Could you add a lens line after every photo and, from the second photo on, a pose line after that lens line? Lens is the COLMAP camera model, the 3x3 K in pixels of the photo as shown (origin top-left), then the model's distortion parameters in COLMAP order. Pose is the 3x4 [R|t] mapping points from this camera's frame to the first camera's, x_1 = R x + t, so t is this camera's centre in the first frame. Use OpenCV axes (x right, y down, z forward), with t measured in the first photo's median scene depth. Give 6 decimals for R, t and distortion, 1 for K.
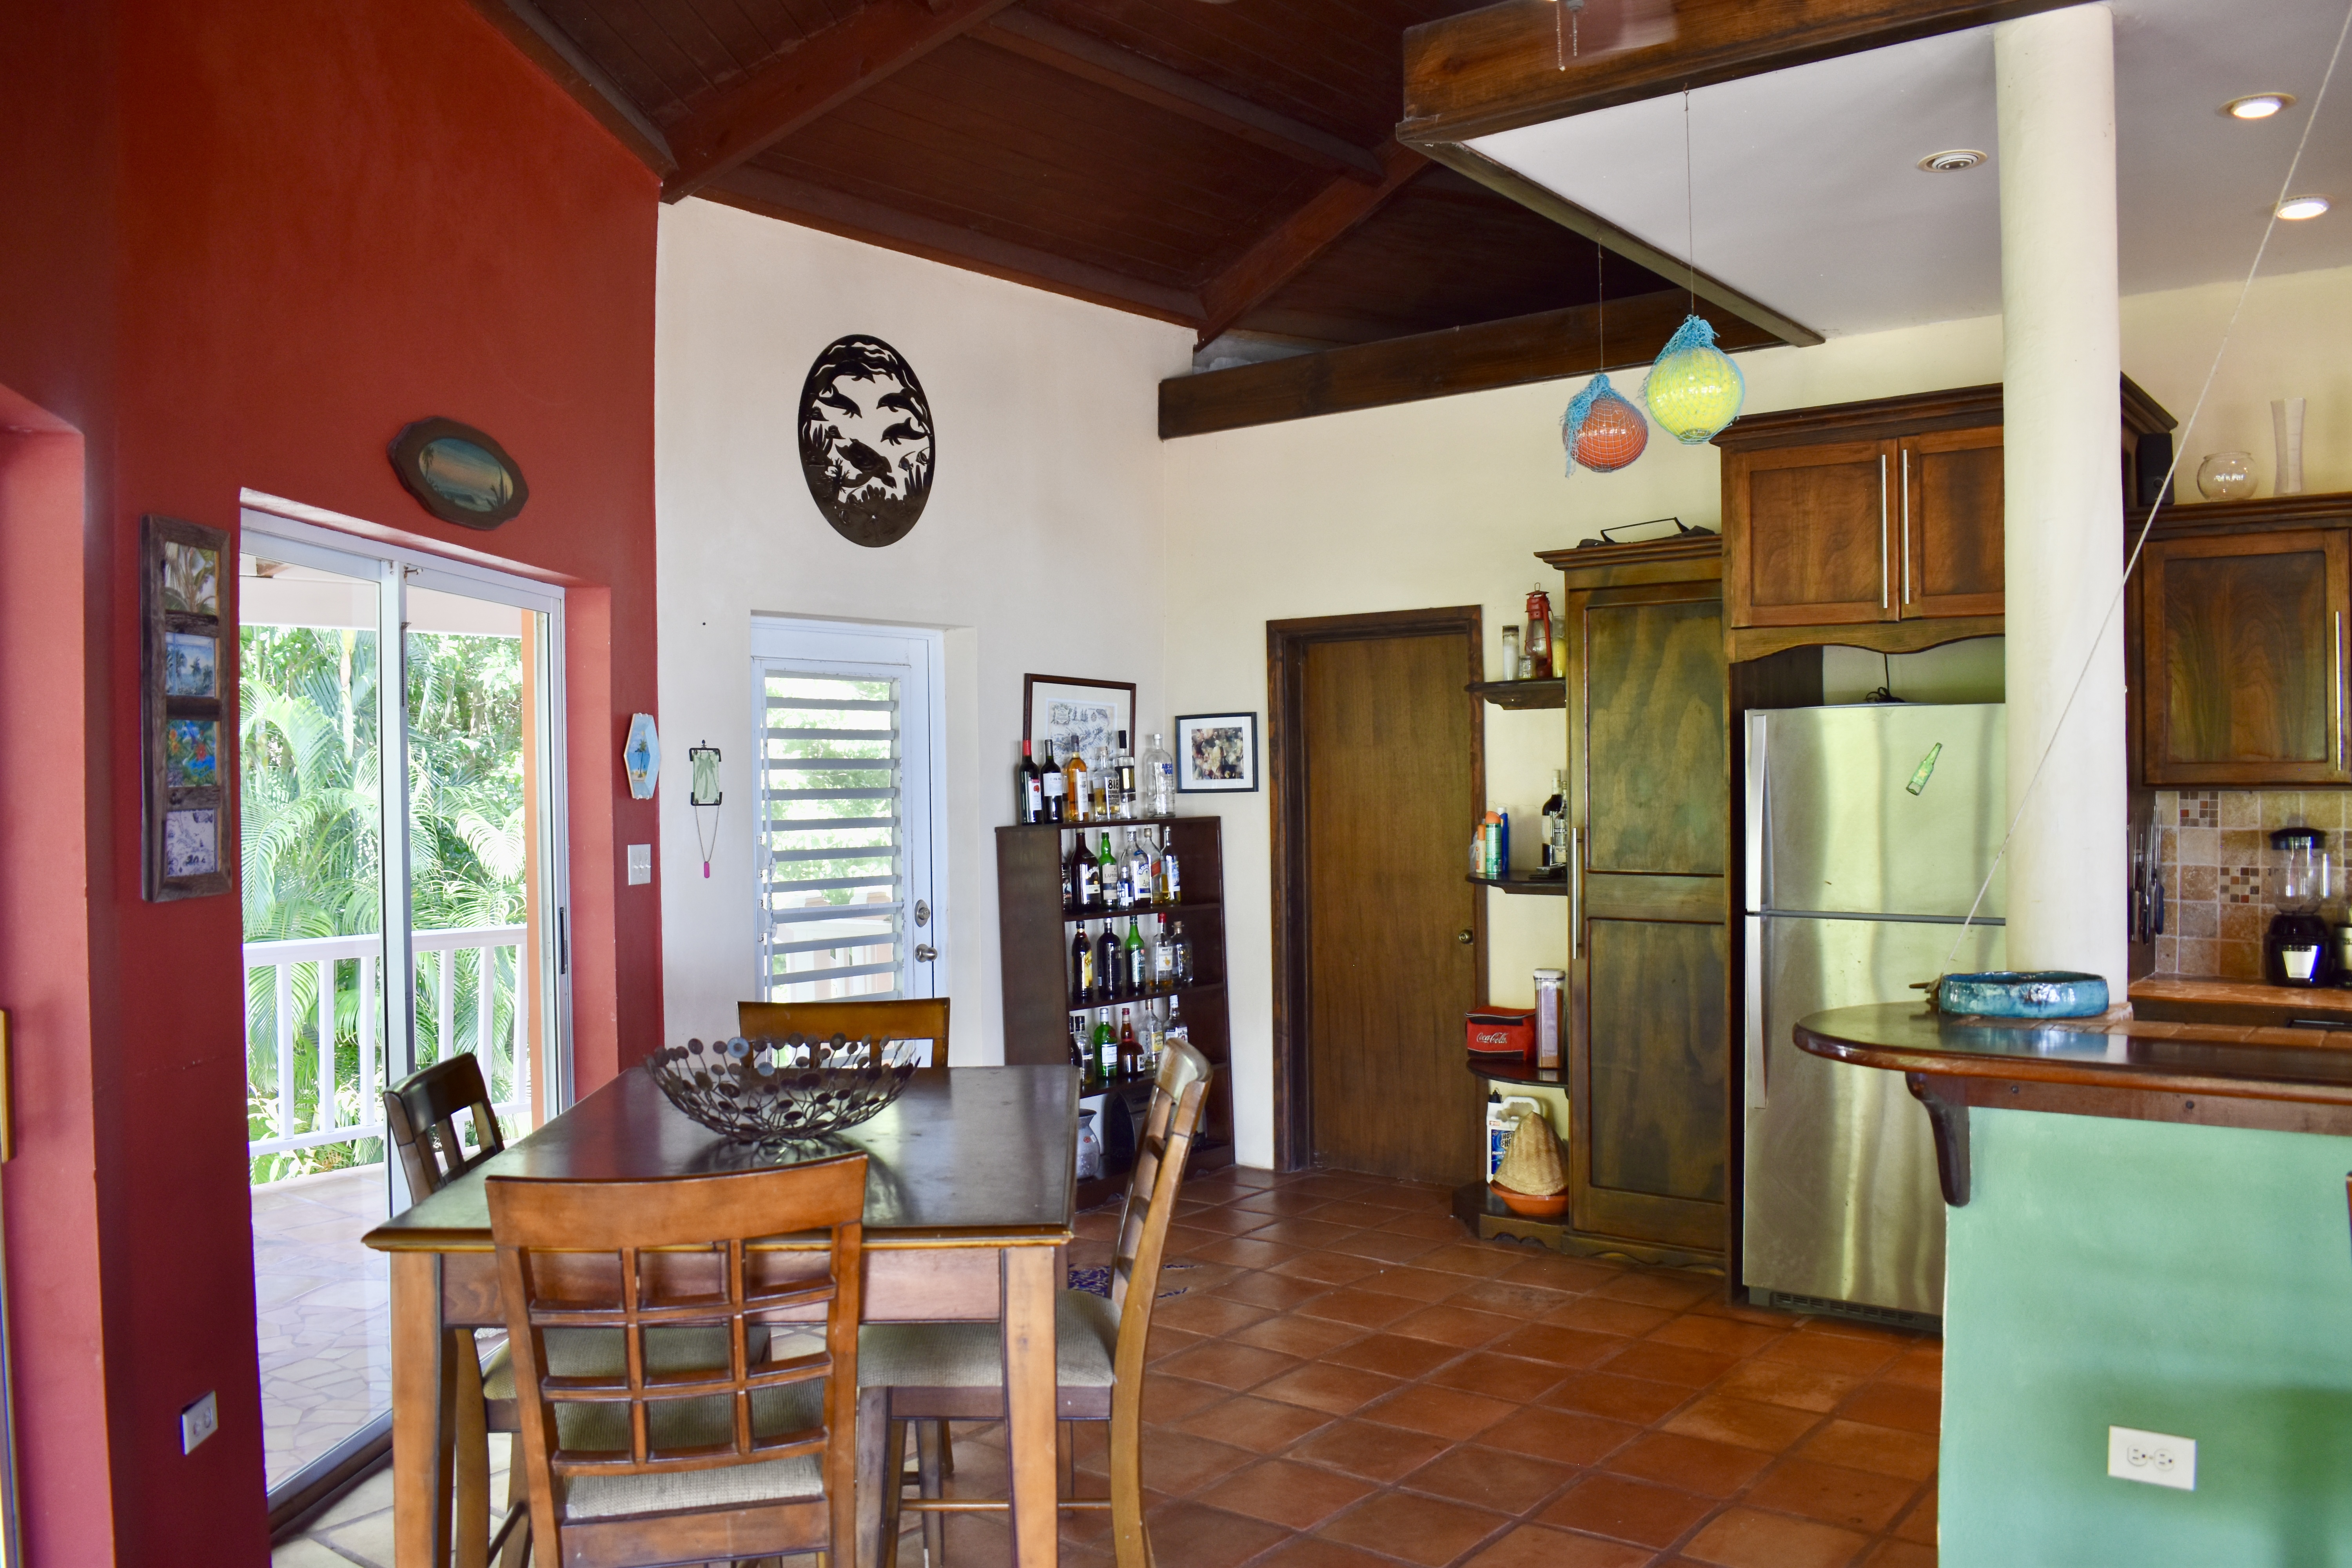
lens RADIAL K [[1834.2, 0, 1179.6], [0, 1834.2, 792.3], [0, 0, 1]] dist [-0.096746, 0.016184]
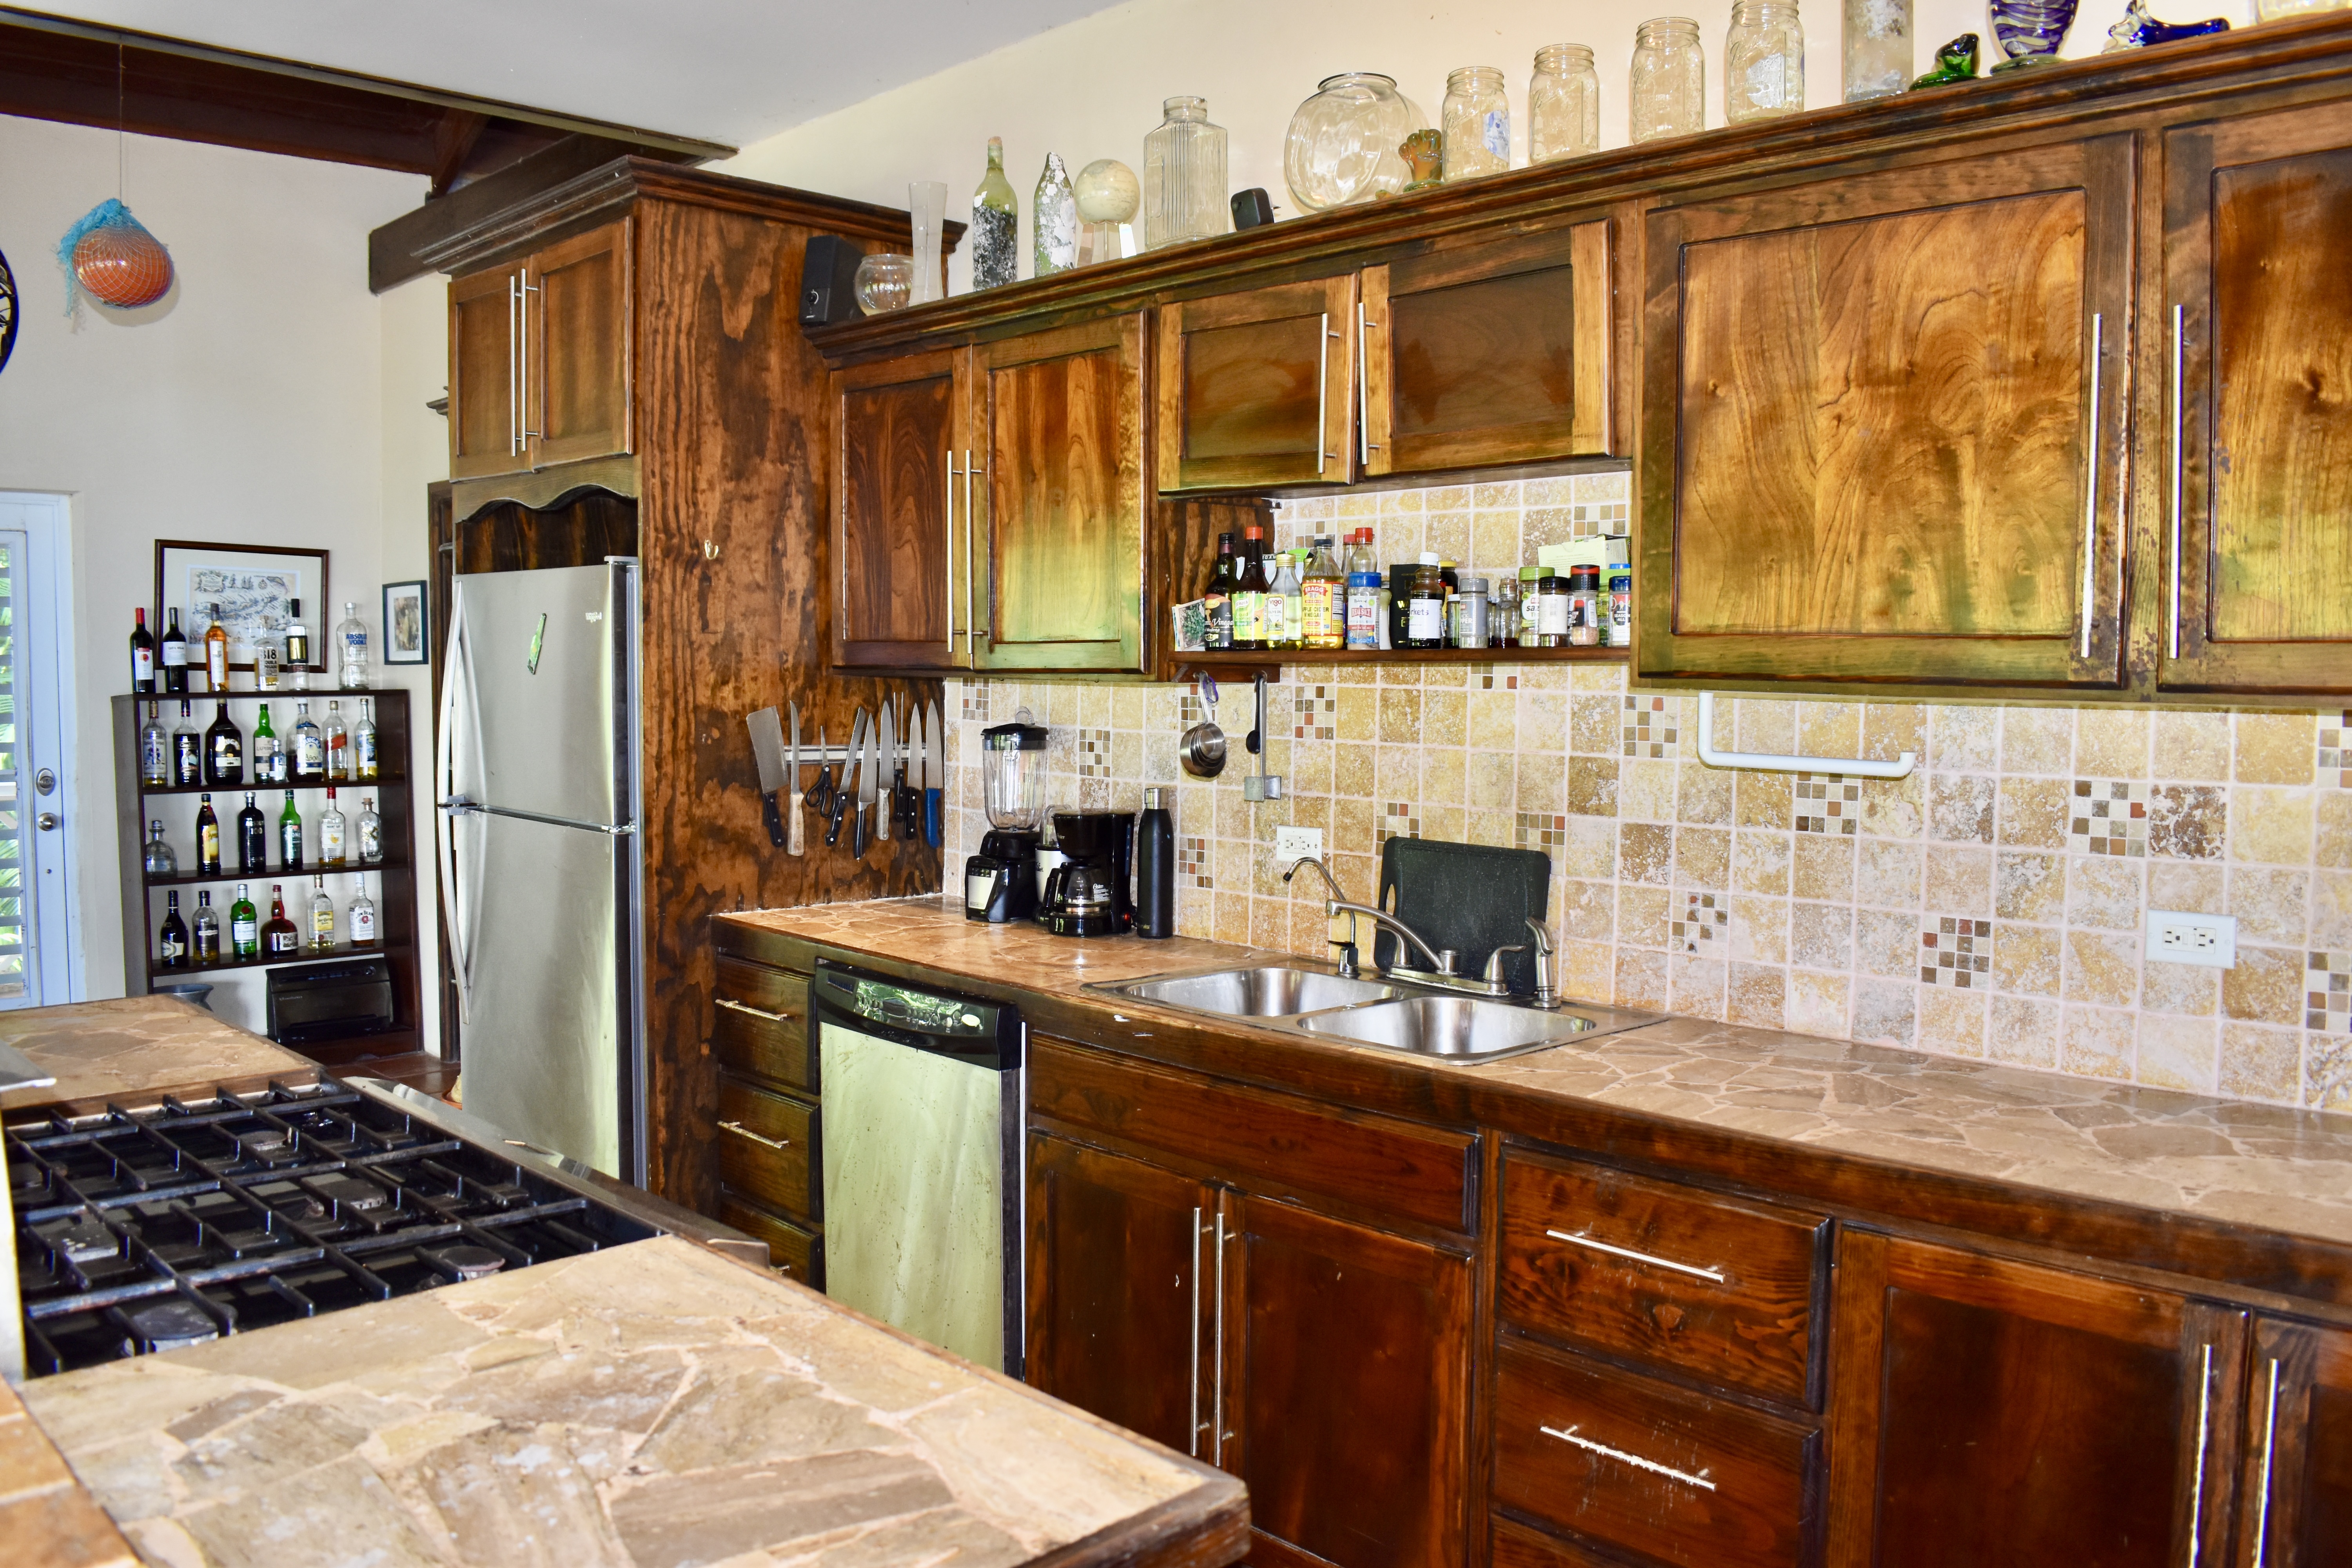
lens RADIAL K [[1834.2, 0, 1179.6], [0, 1834.2, 792.3], [0, 0, 1]] dist [-0.096746, 0.016184]
pose [[0.991218, 0.027555, -0.129334, 0.575551], [-0.018960, 0.997558, 0.067226, -0.004489], [0.130871, -0.064184, 0.989320, 0.127779]]
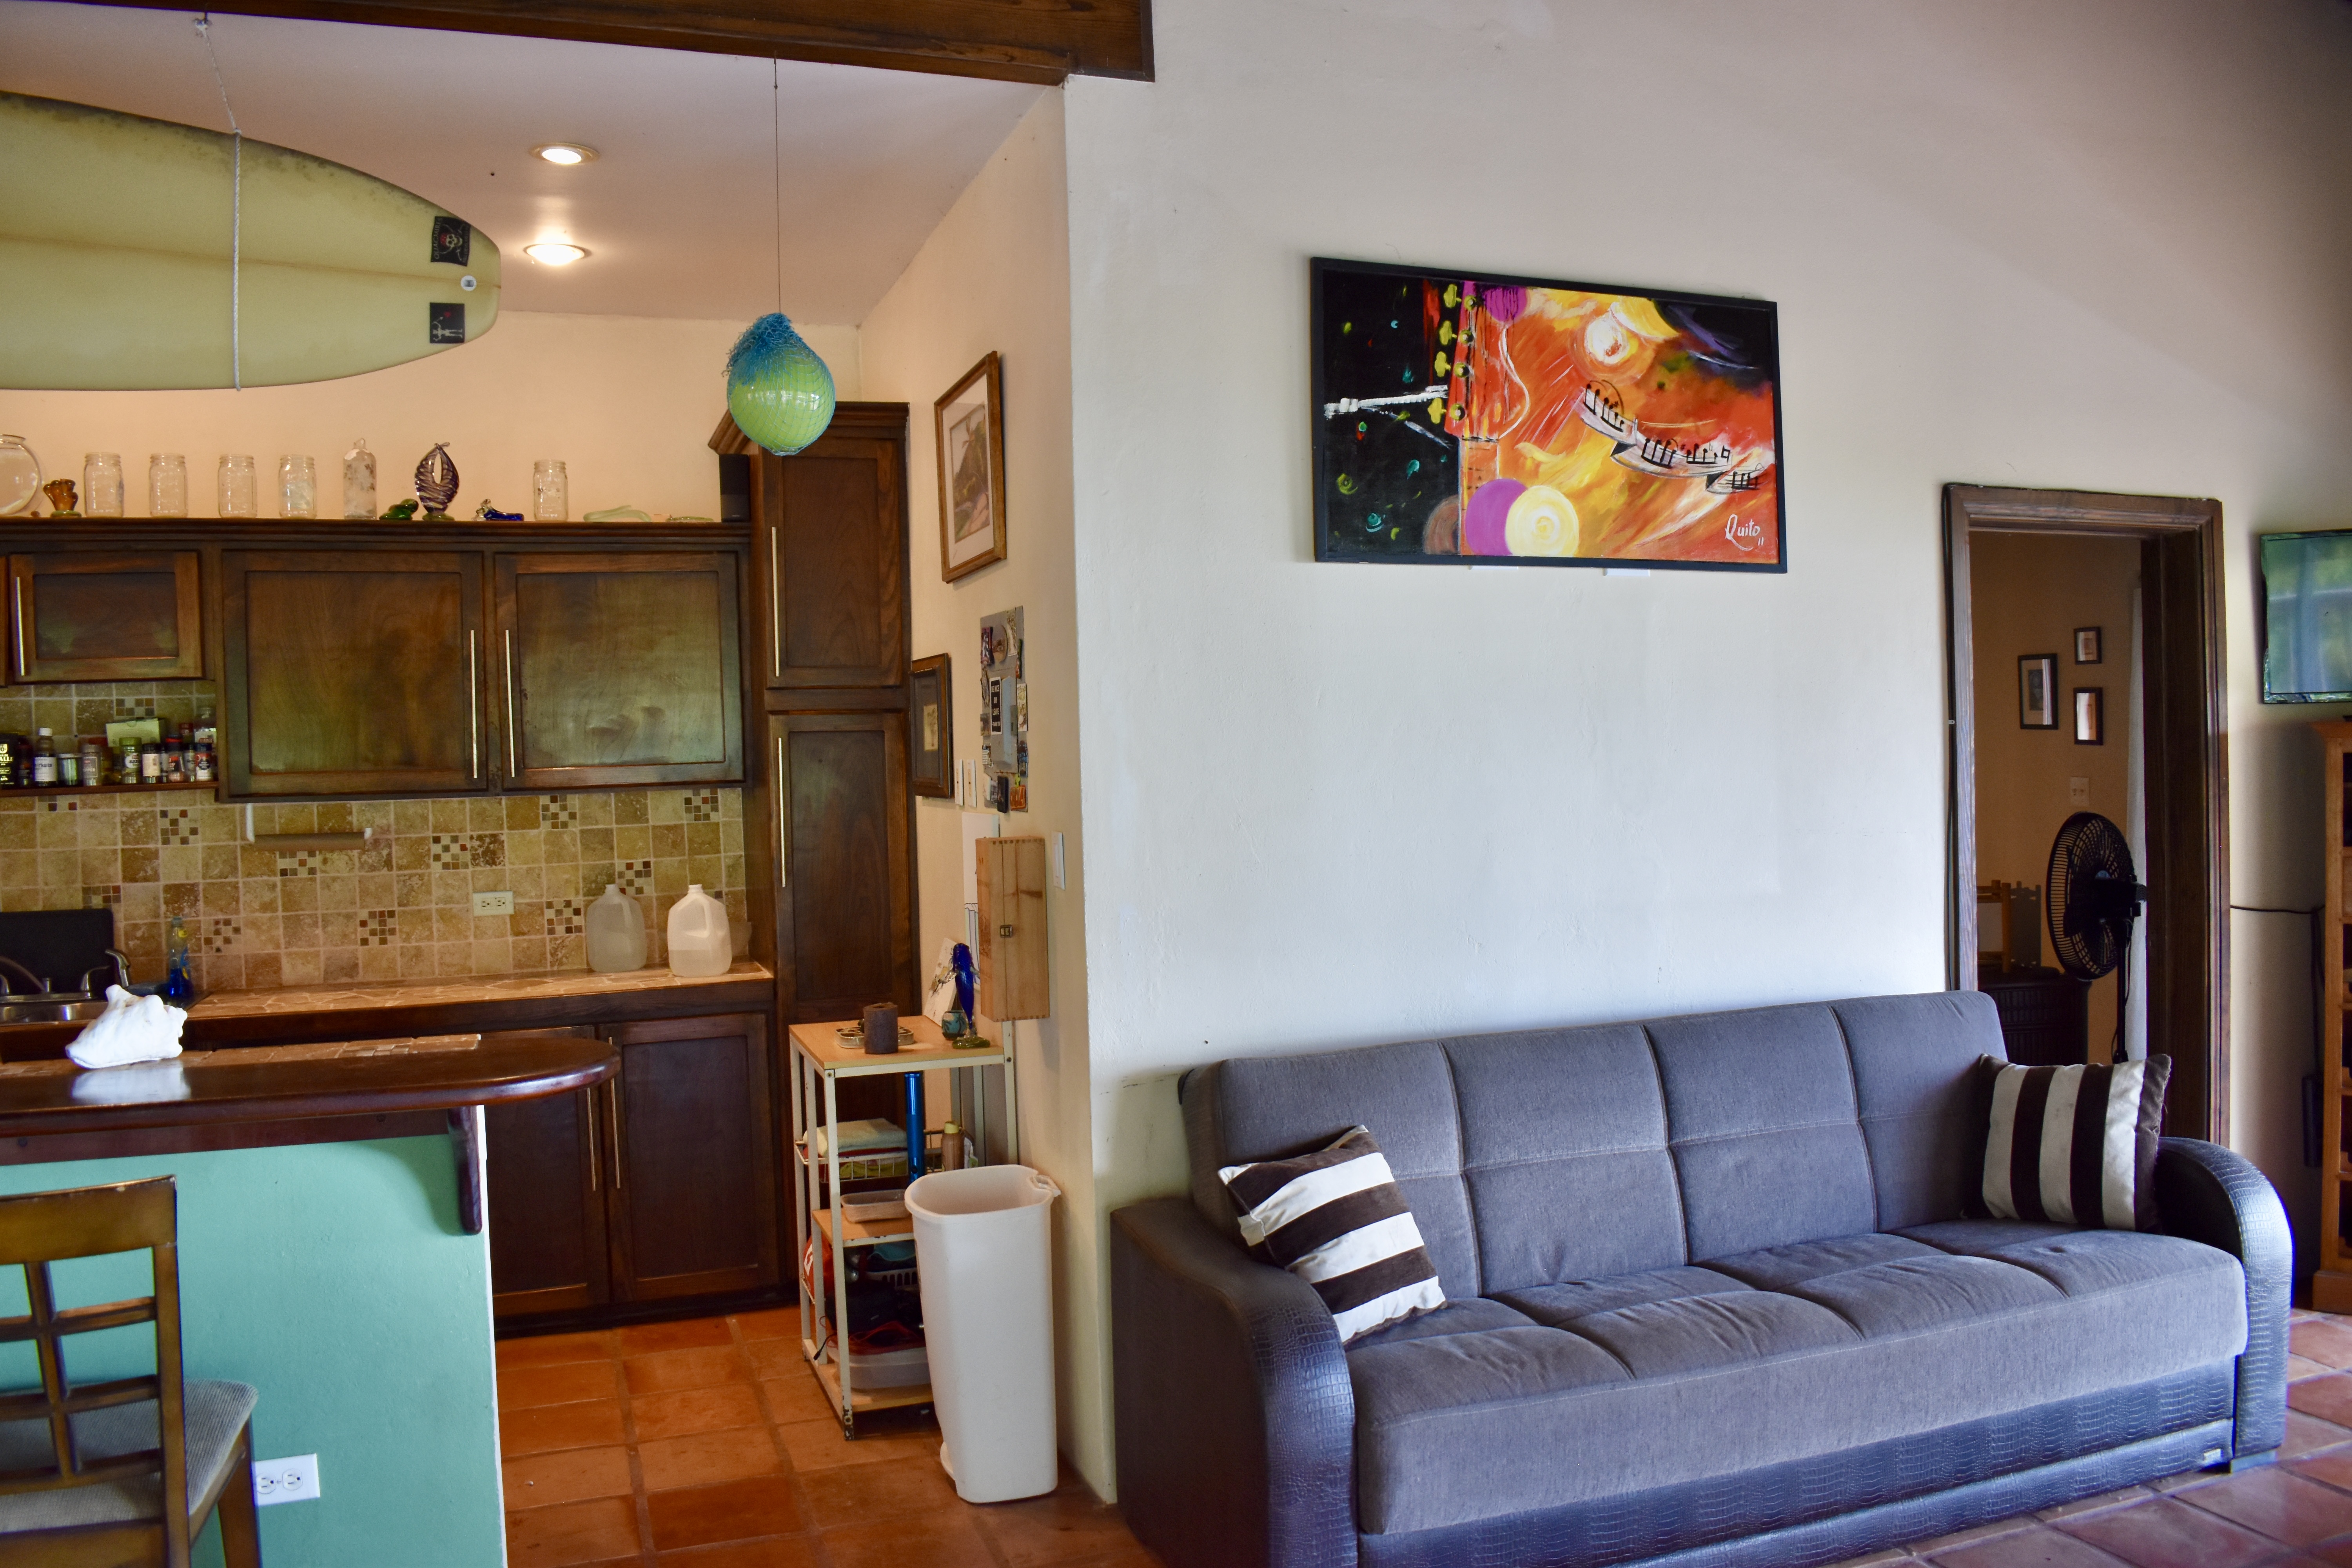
lens RADIAL K [[1834.2, 0, 1179.6], [0, 1834.2, 792.3], [0, 0, 1]] dist [-0.096746, 0.016184]
pose [[0.530431, -0.022568, 0.847428, 0.225729], [0.024670, 0.999633, 0.011179, -0.005373], [-0.847369, 0.014976, 0.530793, -0.167050]]
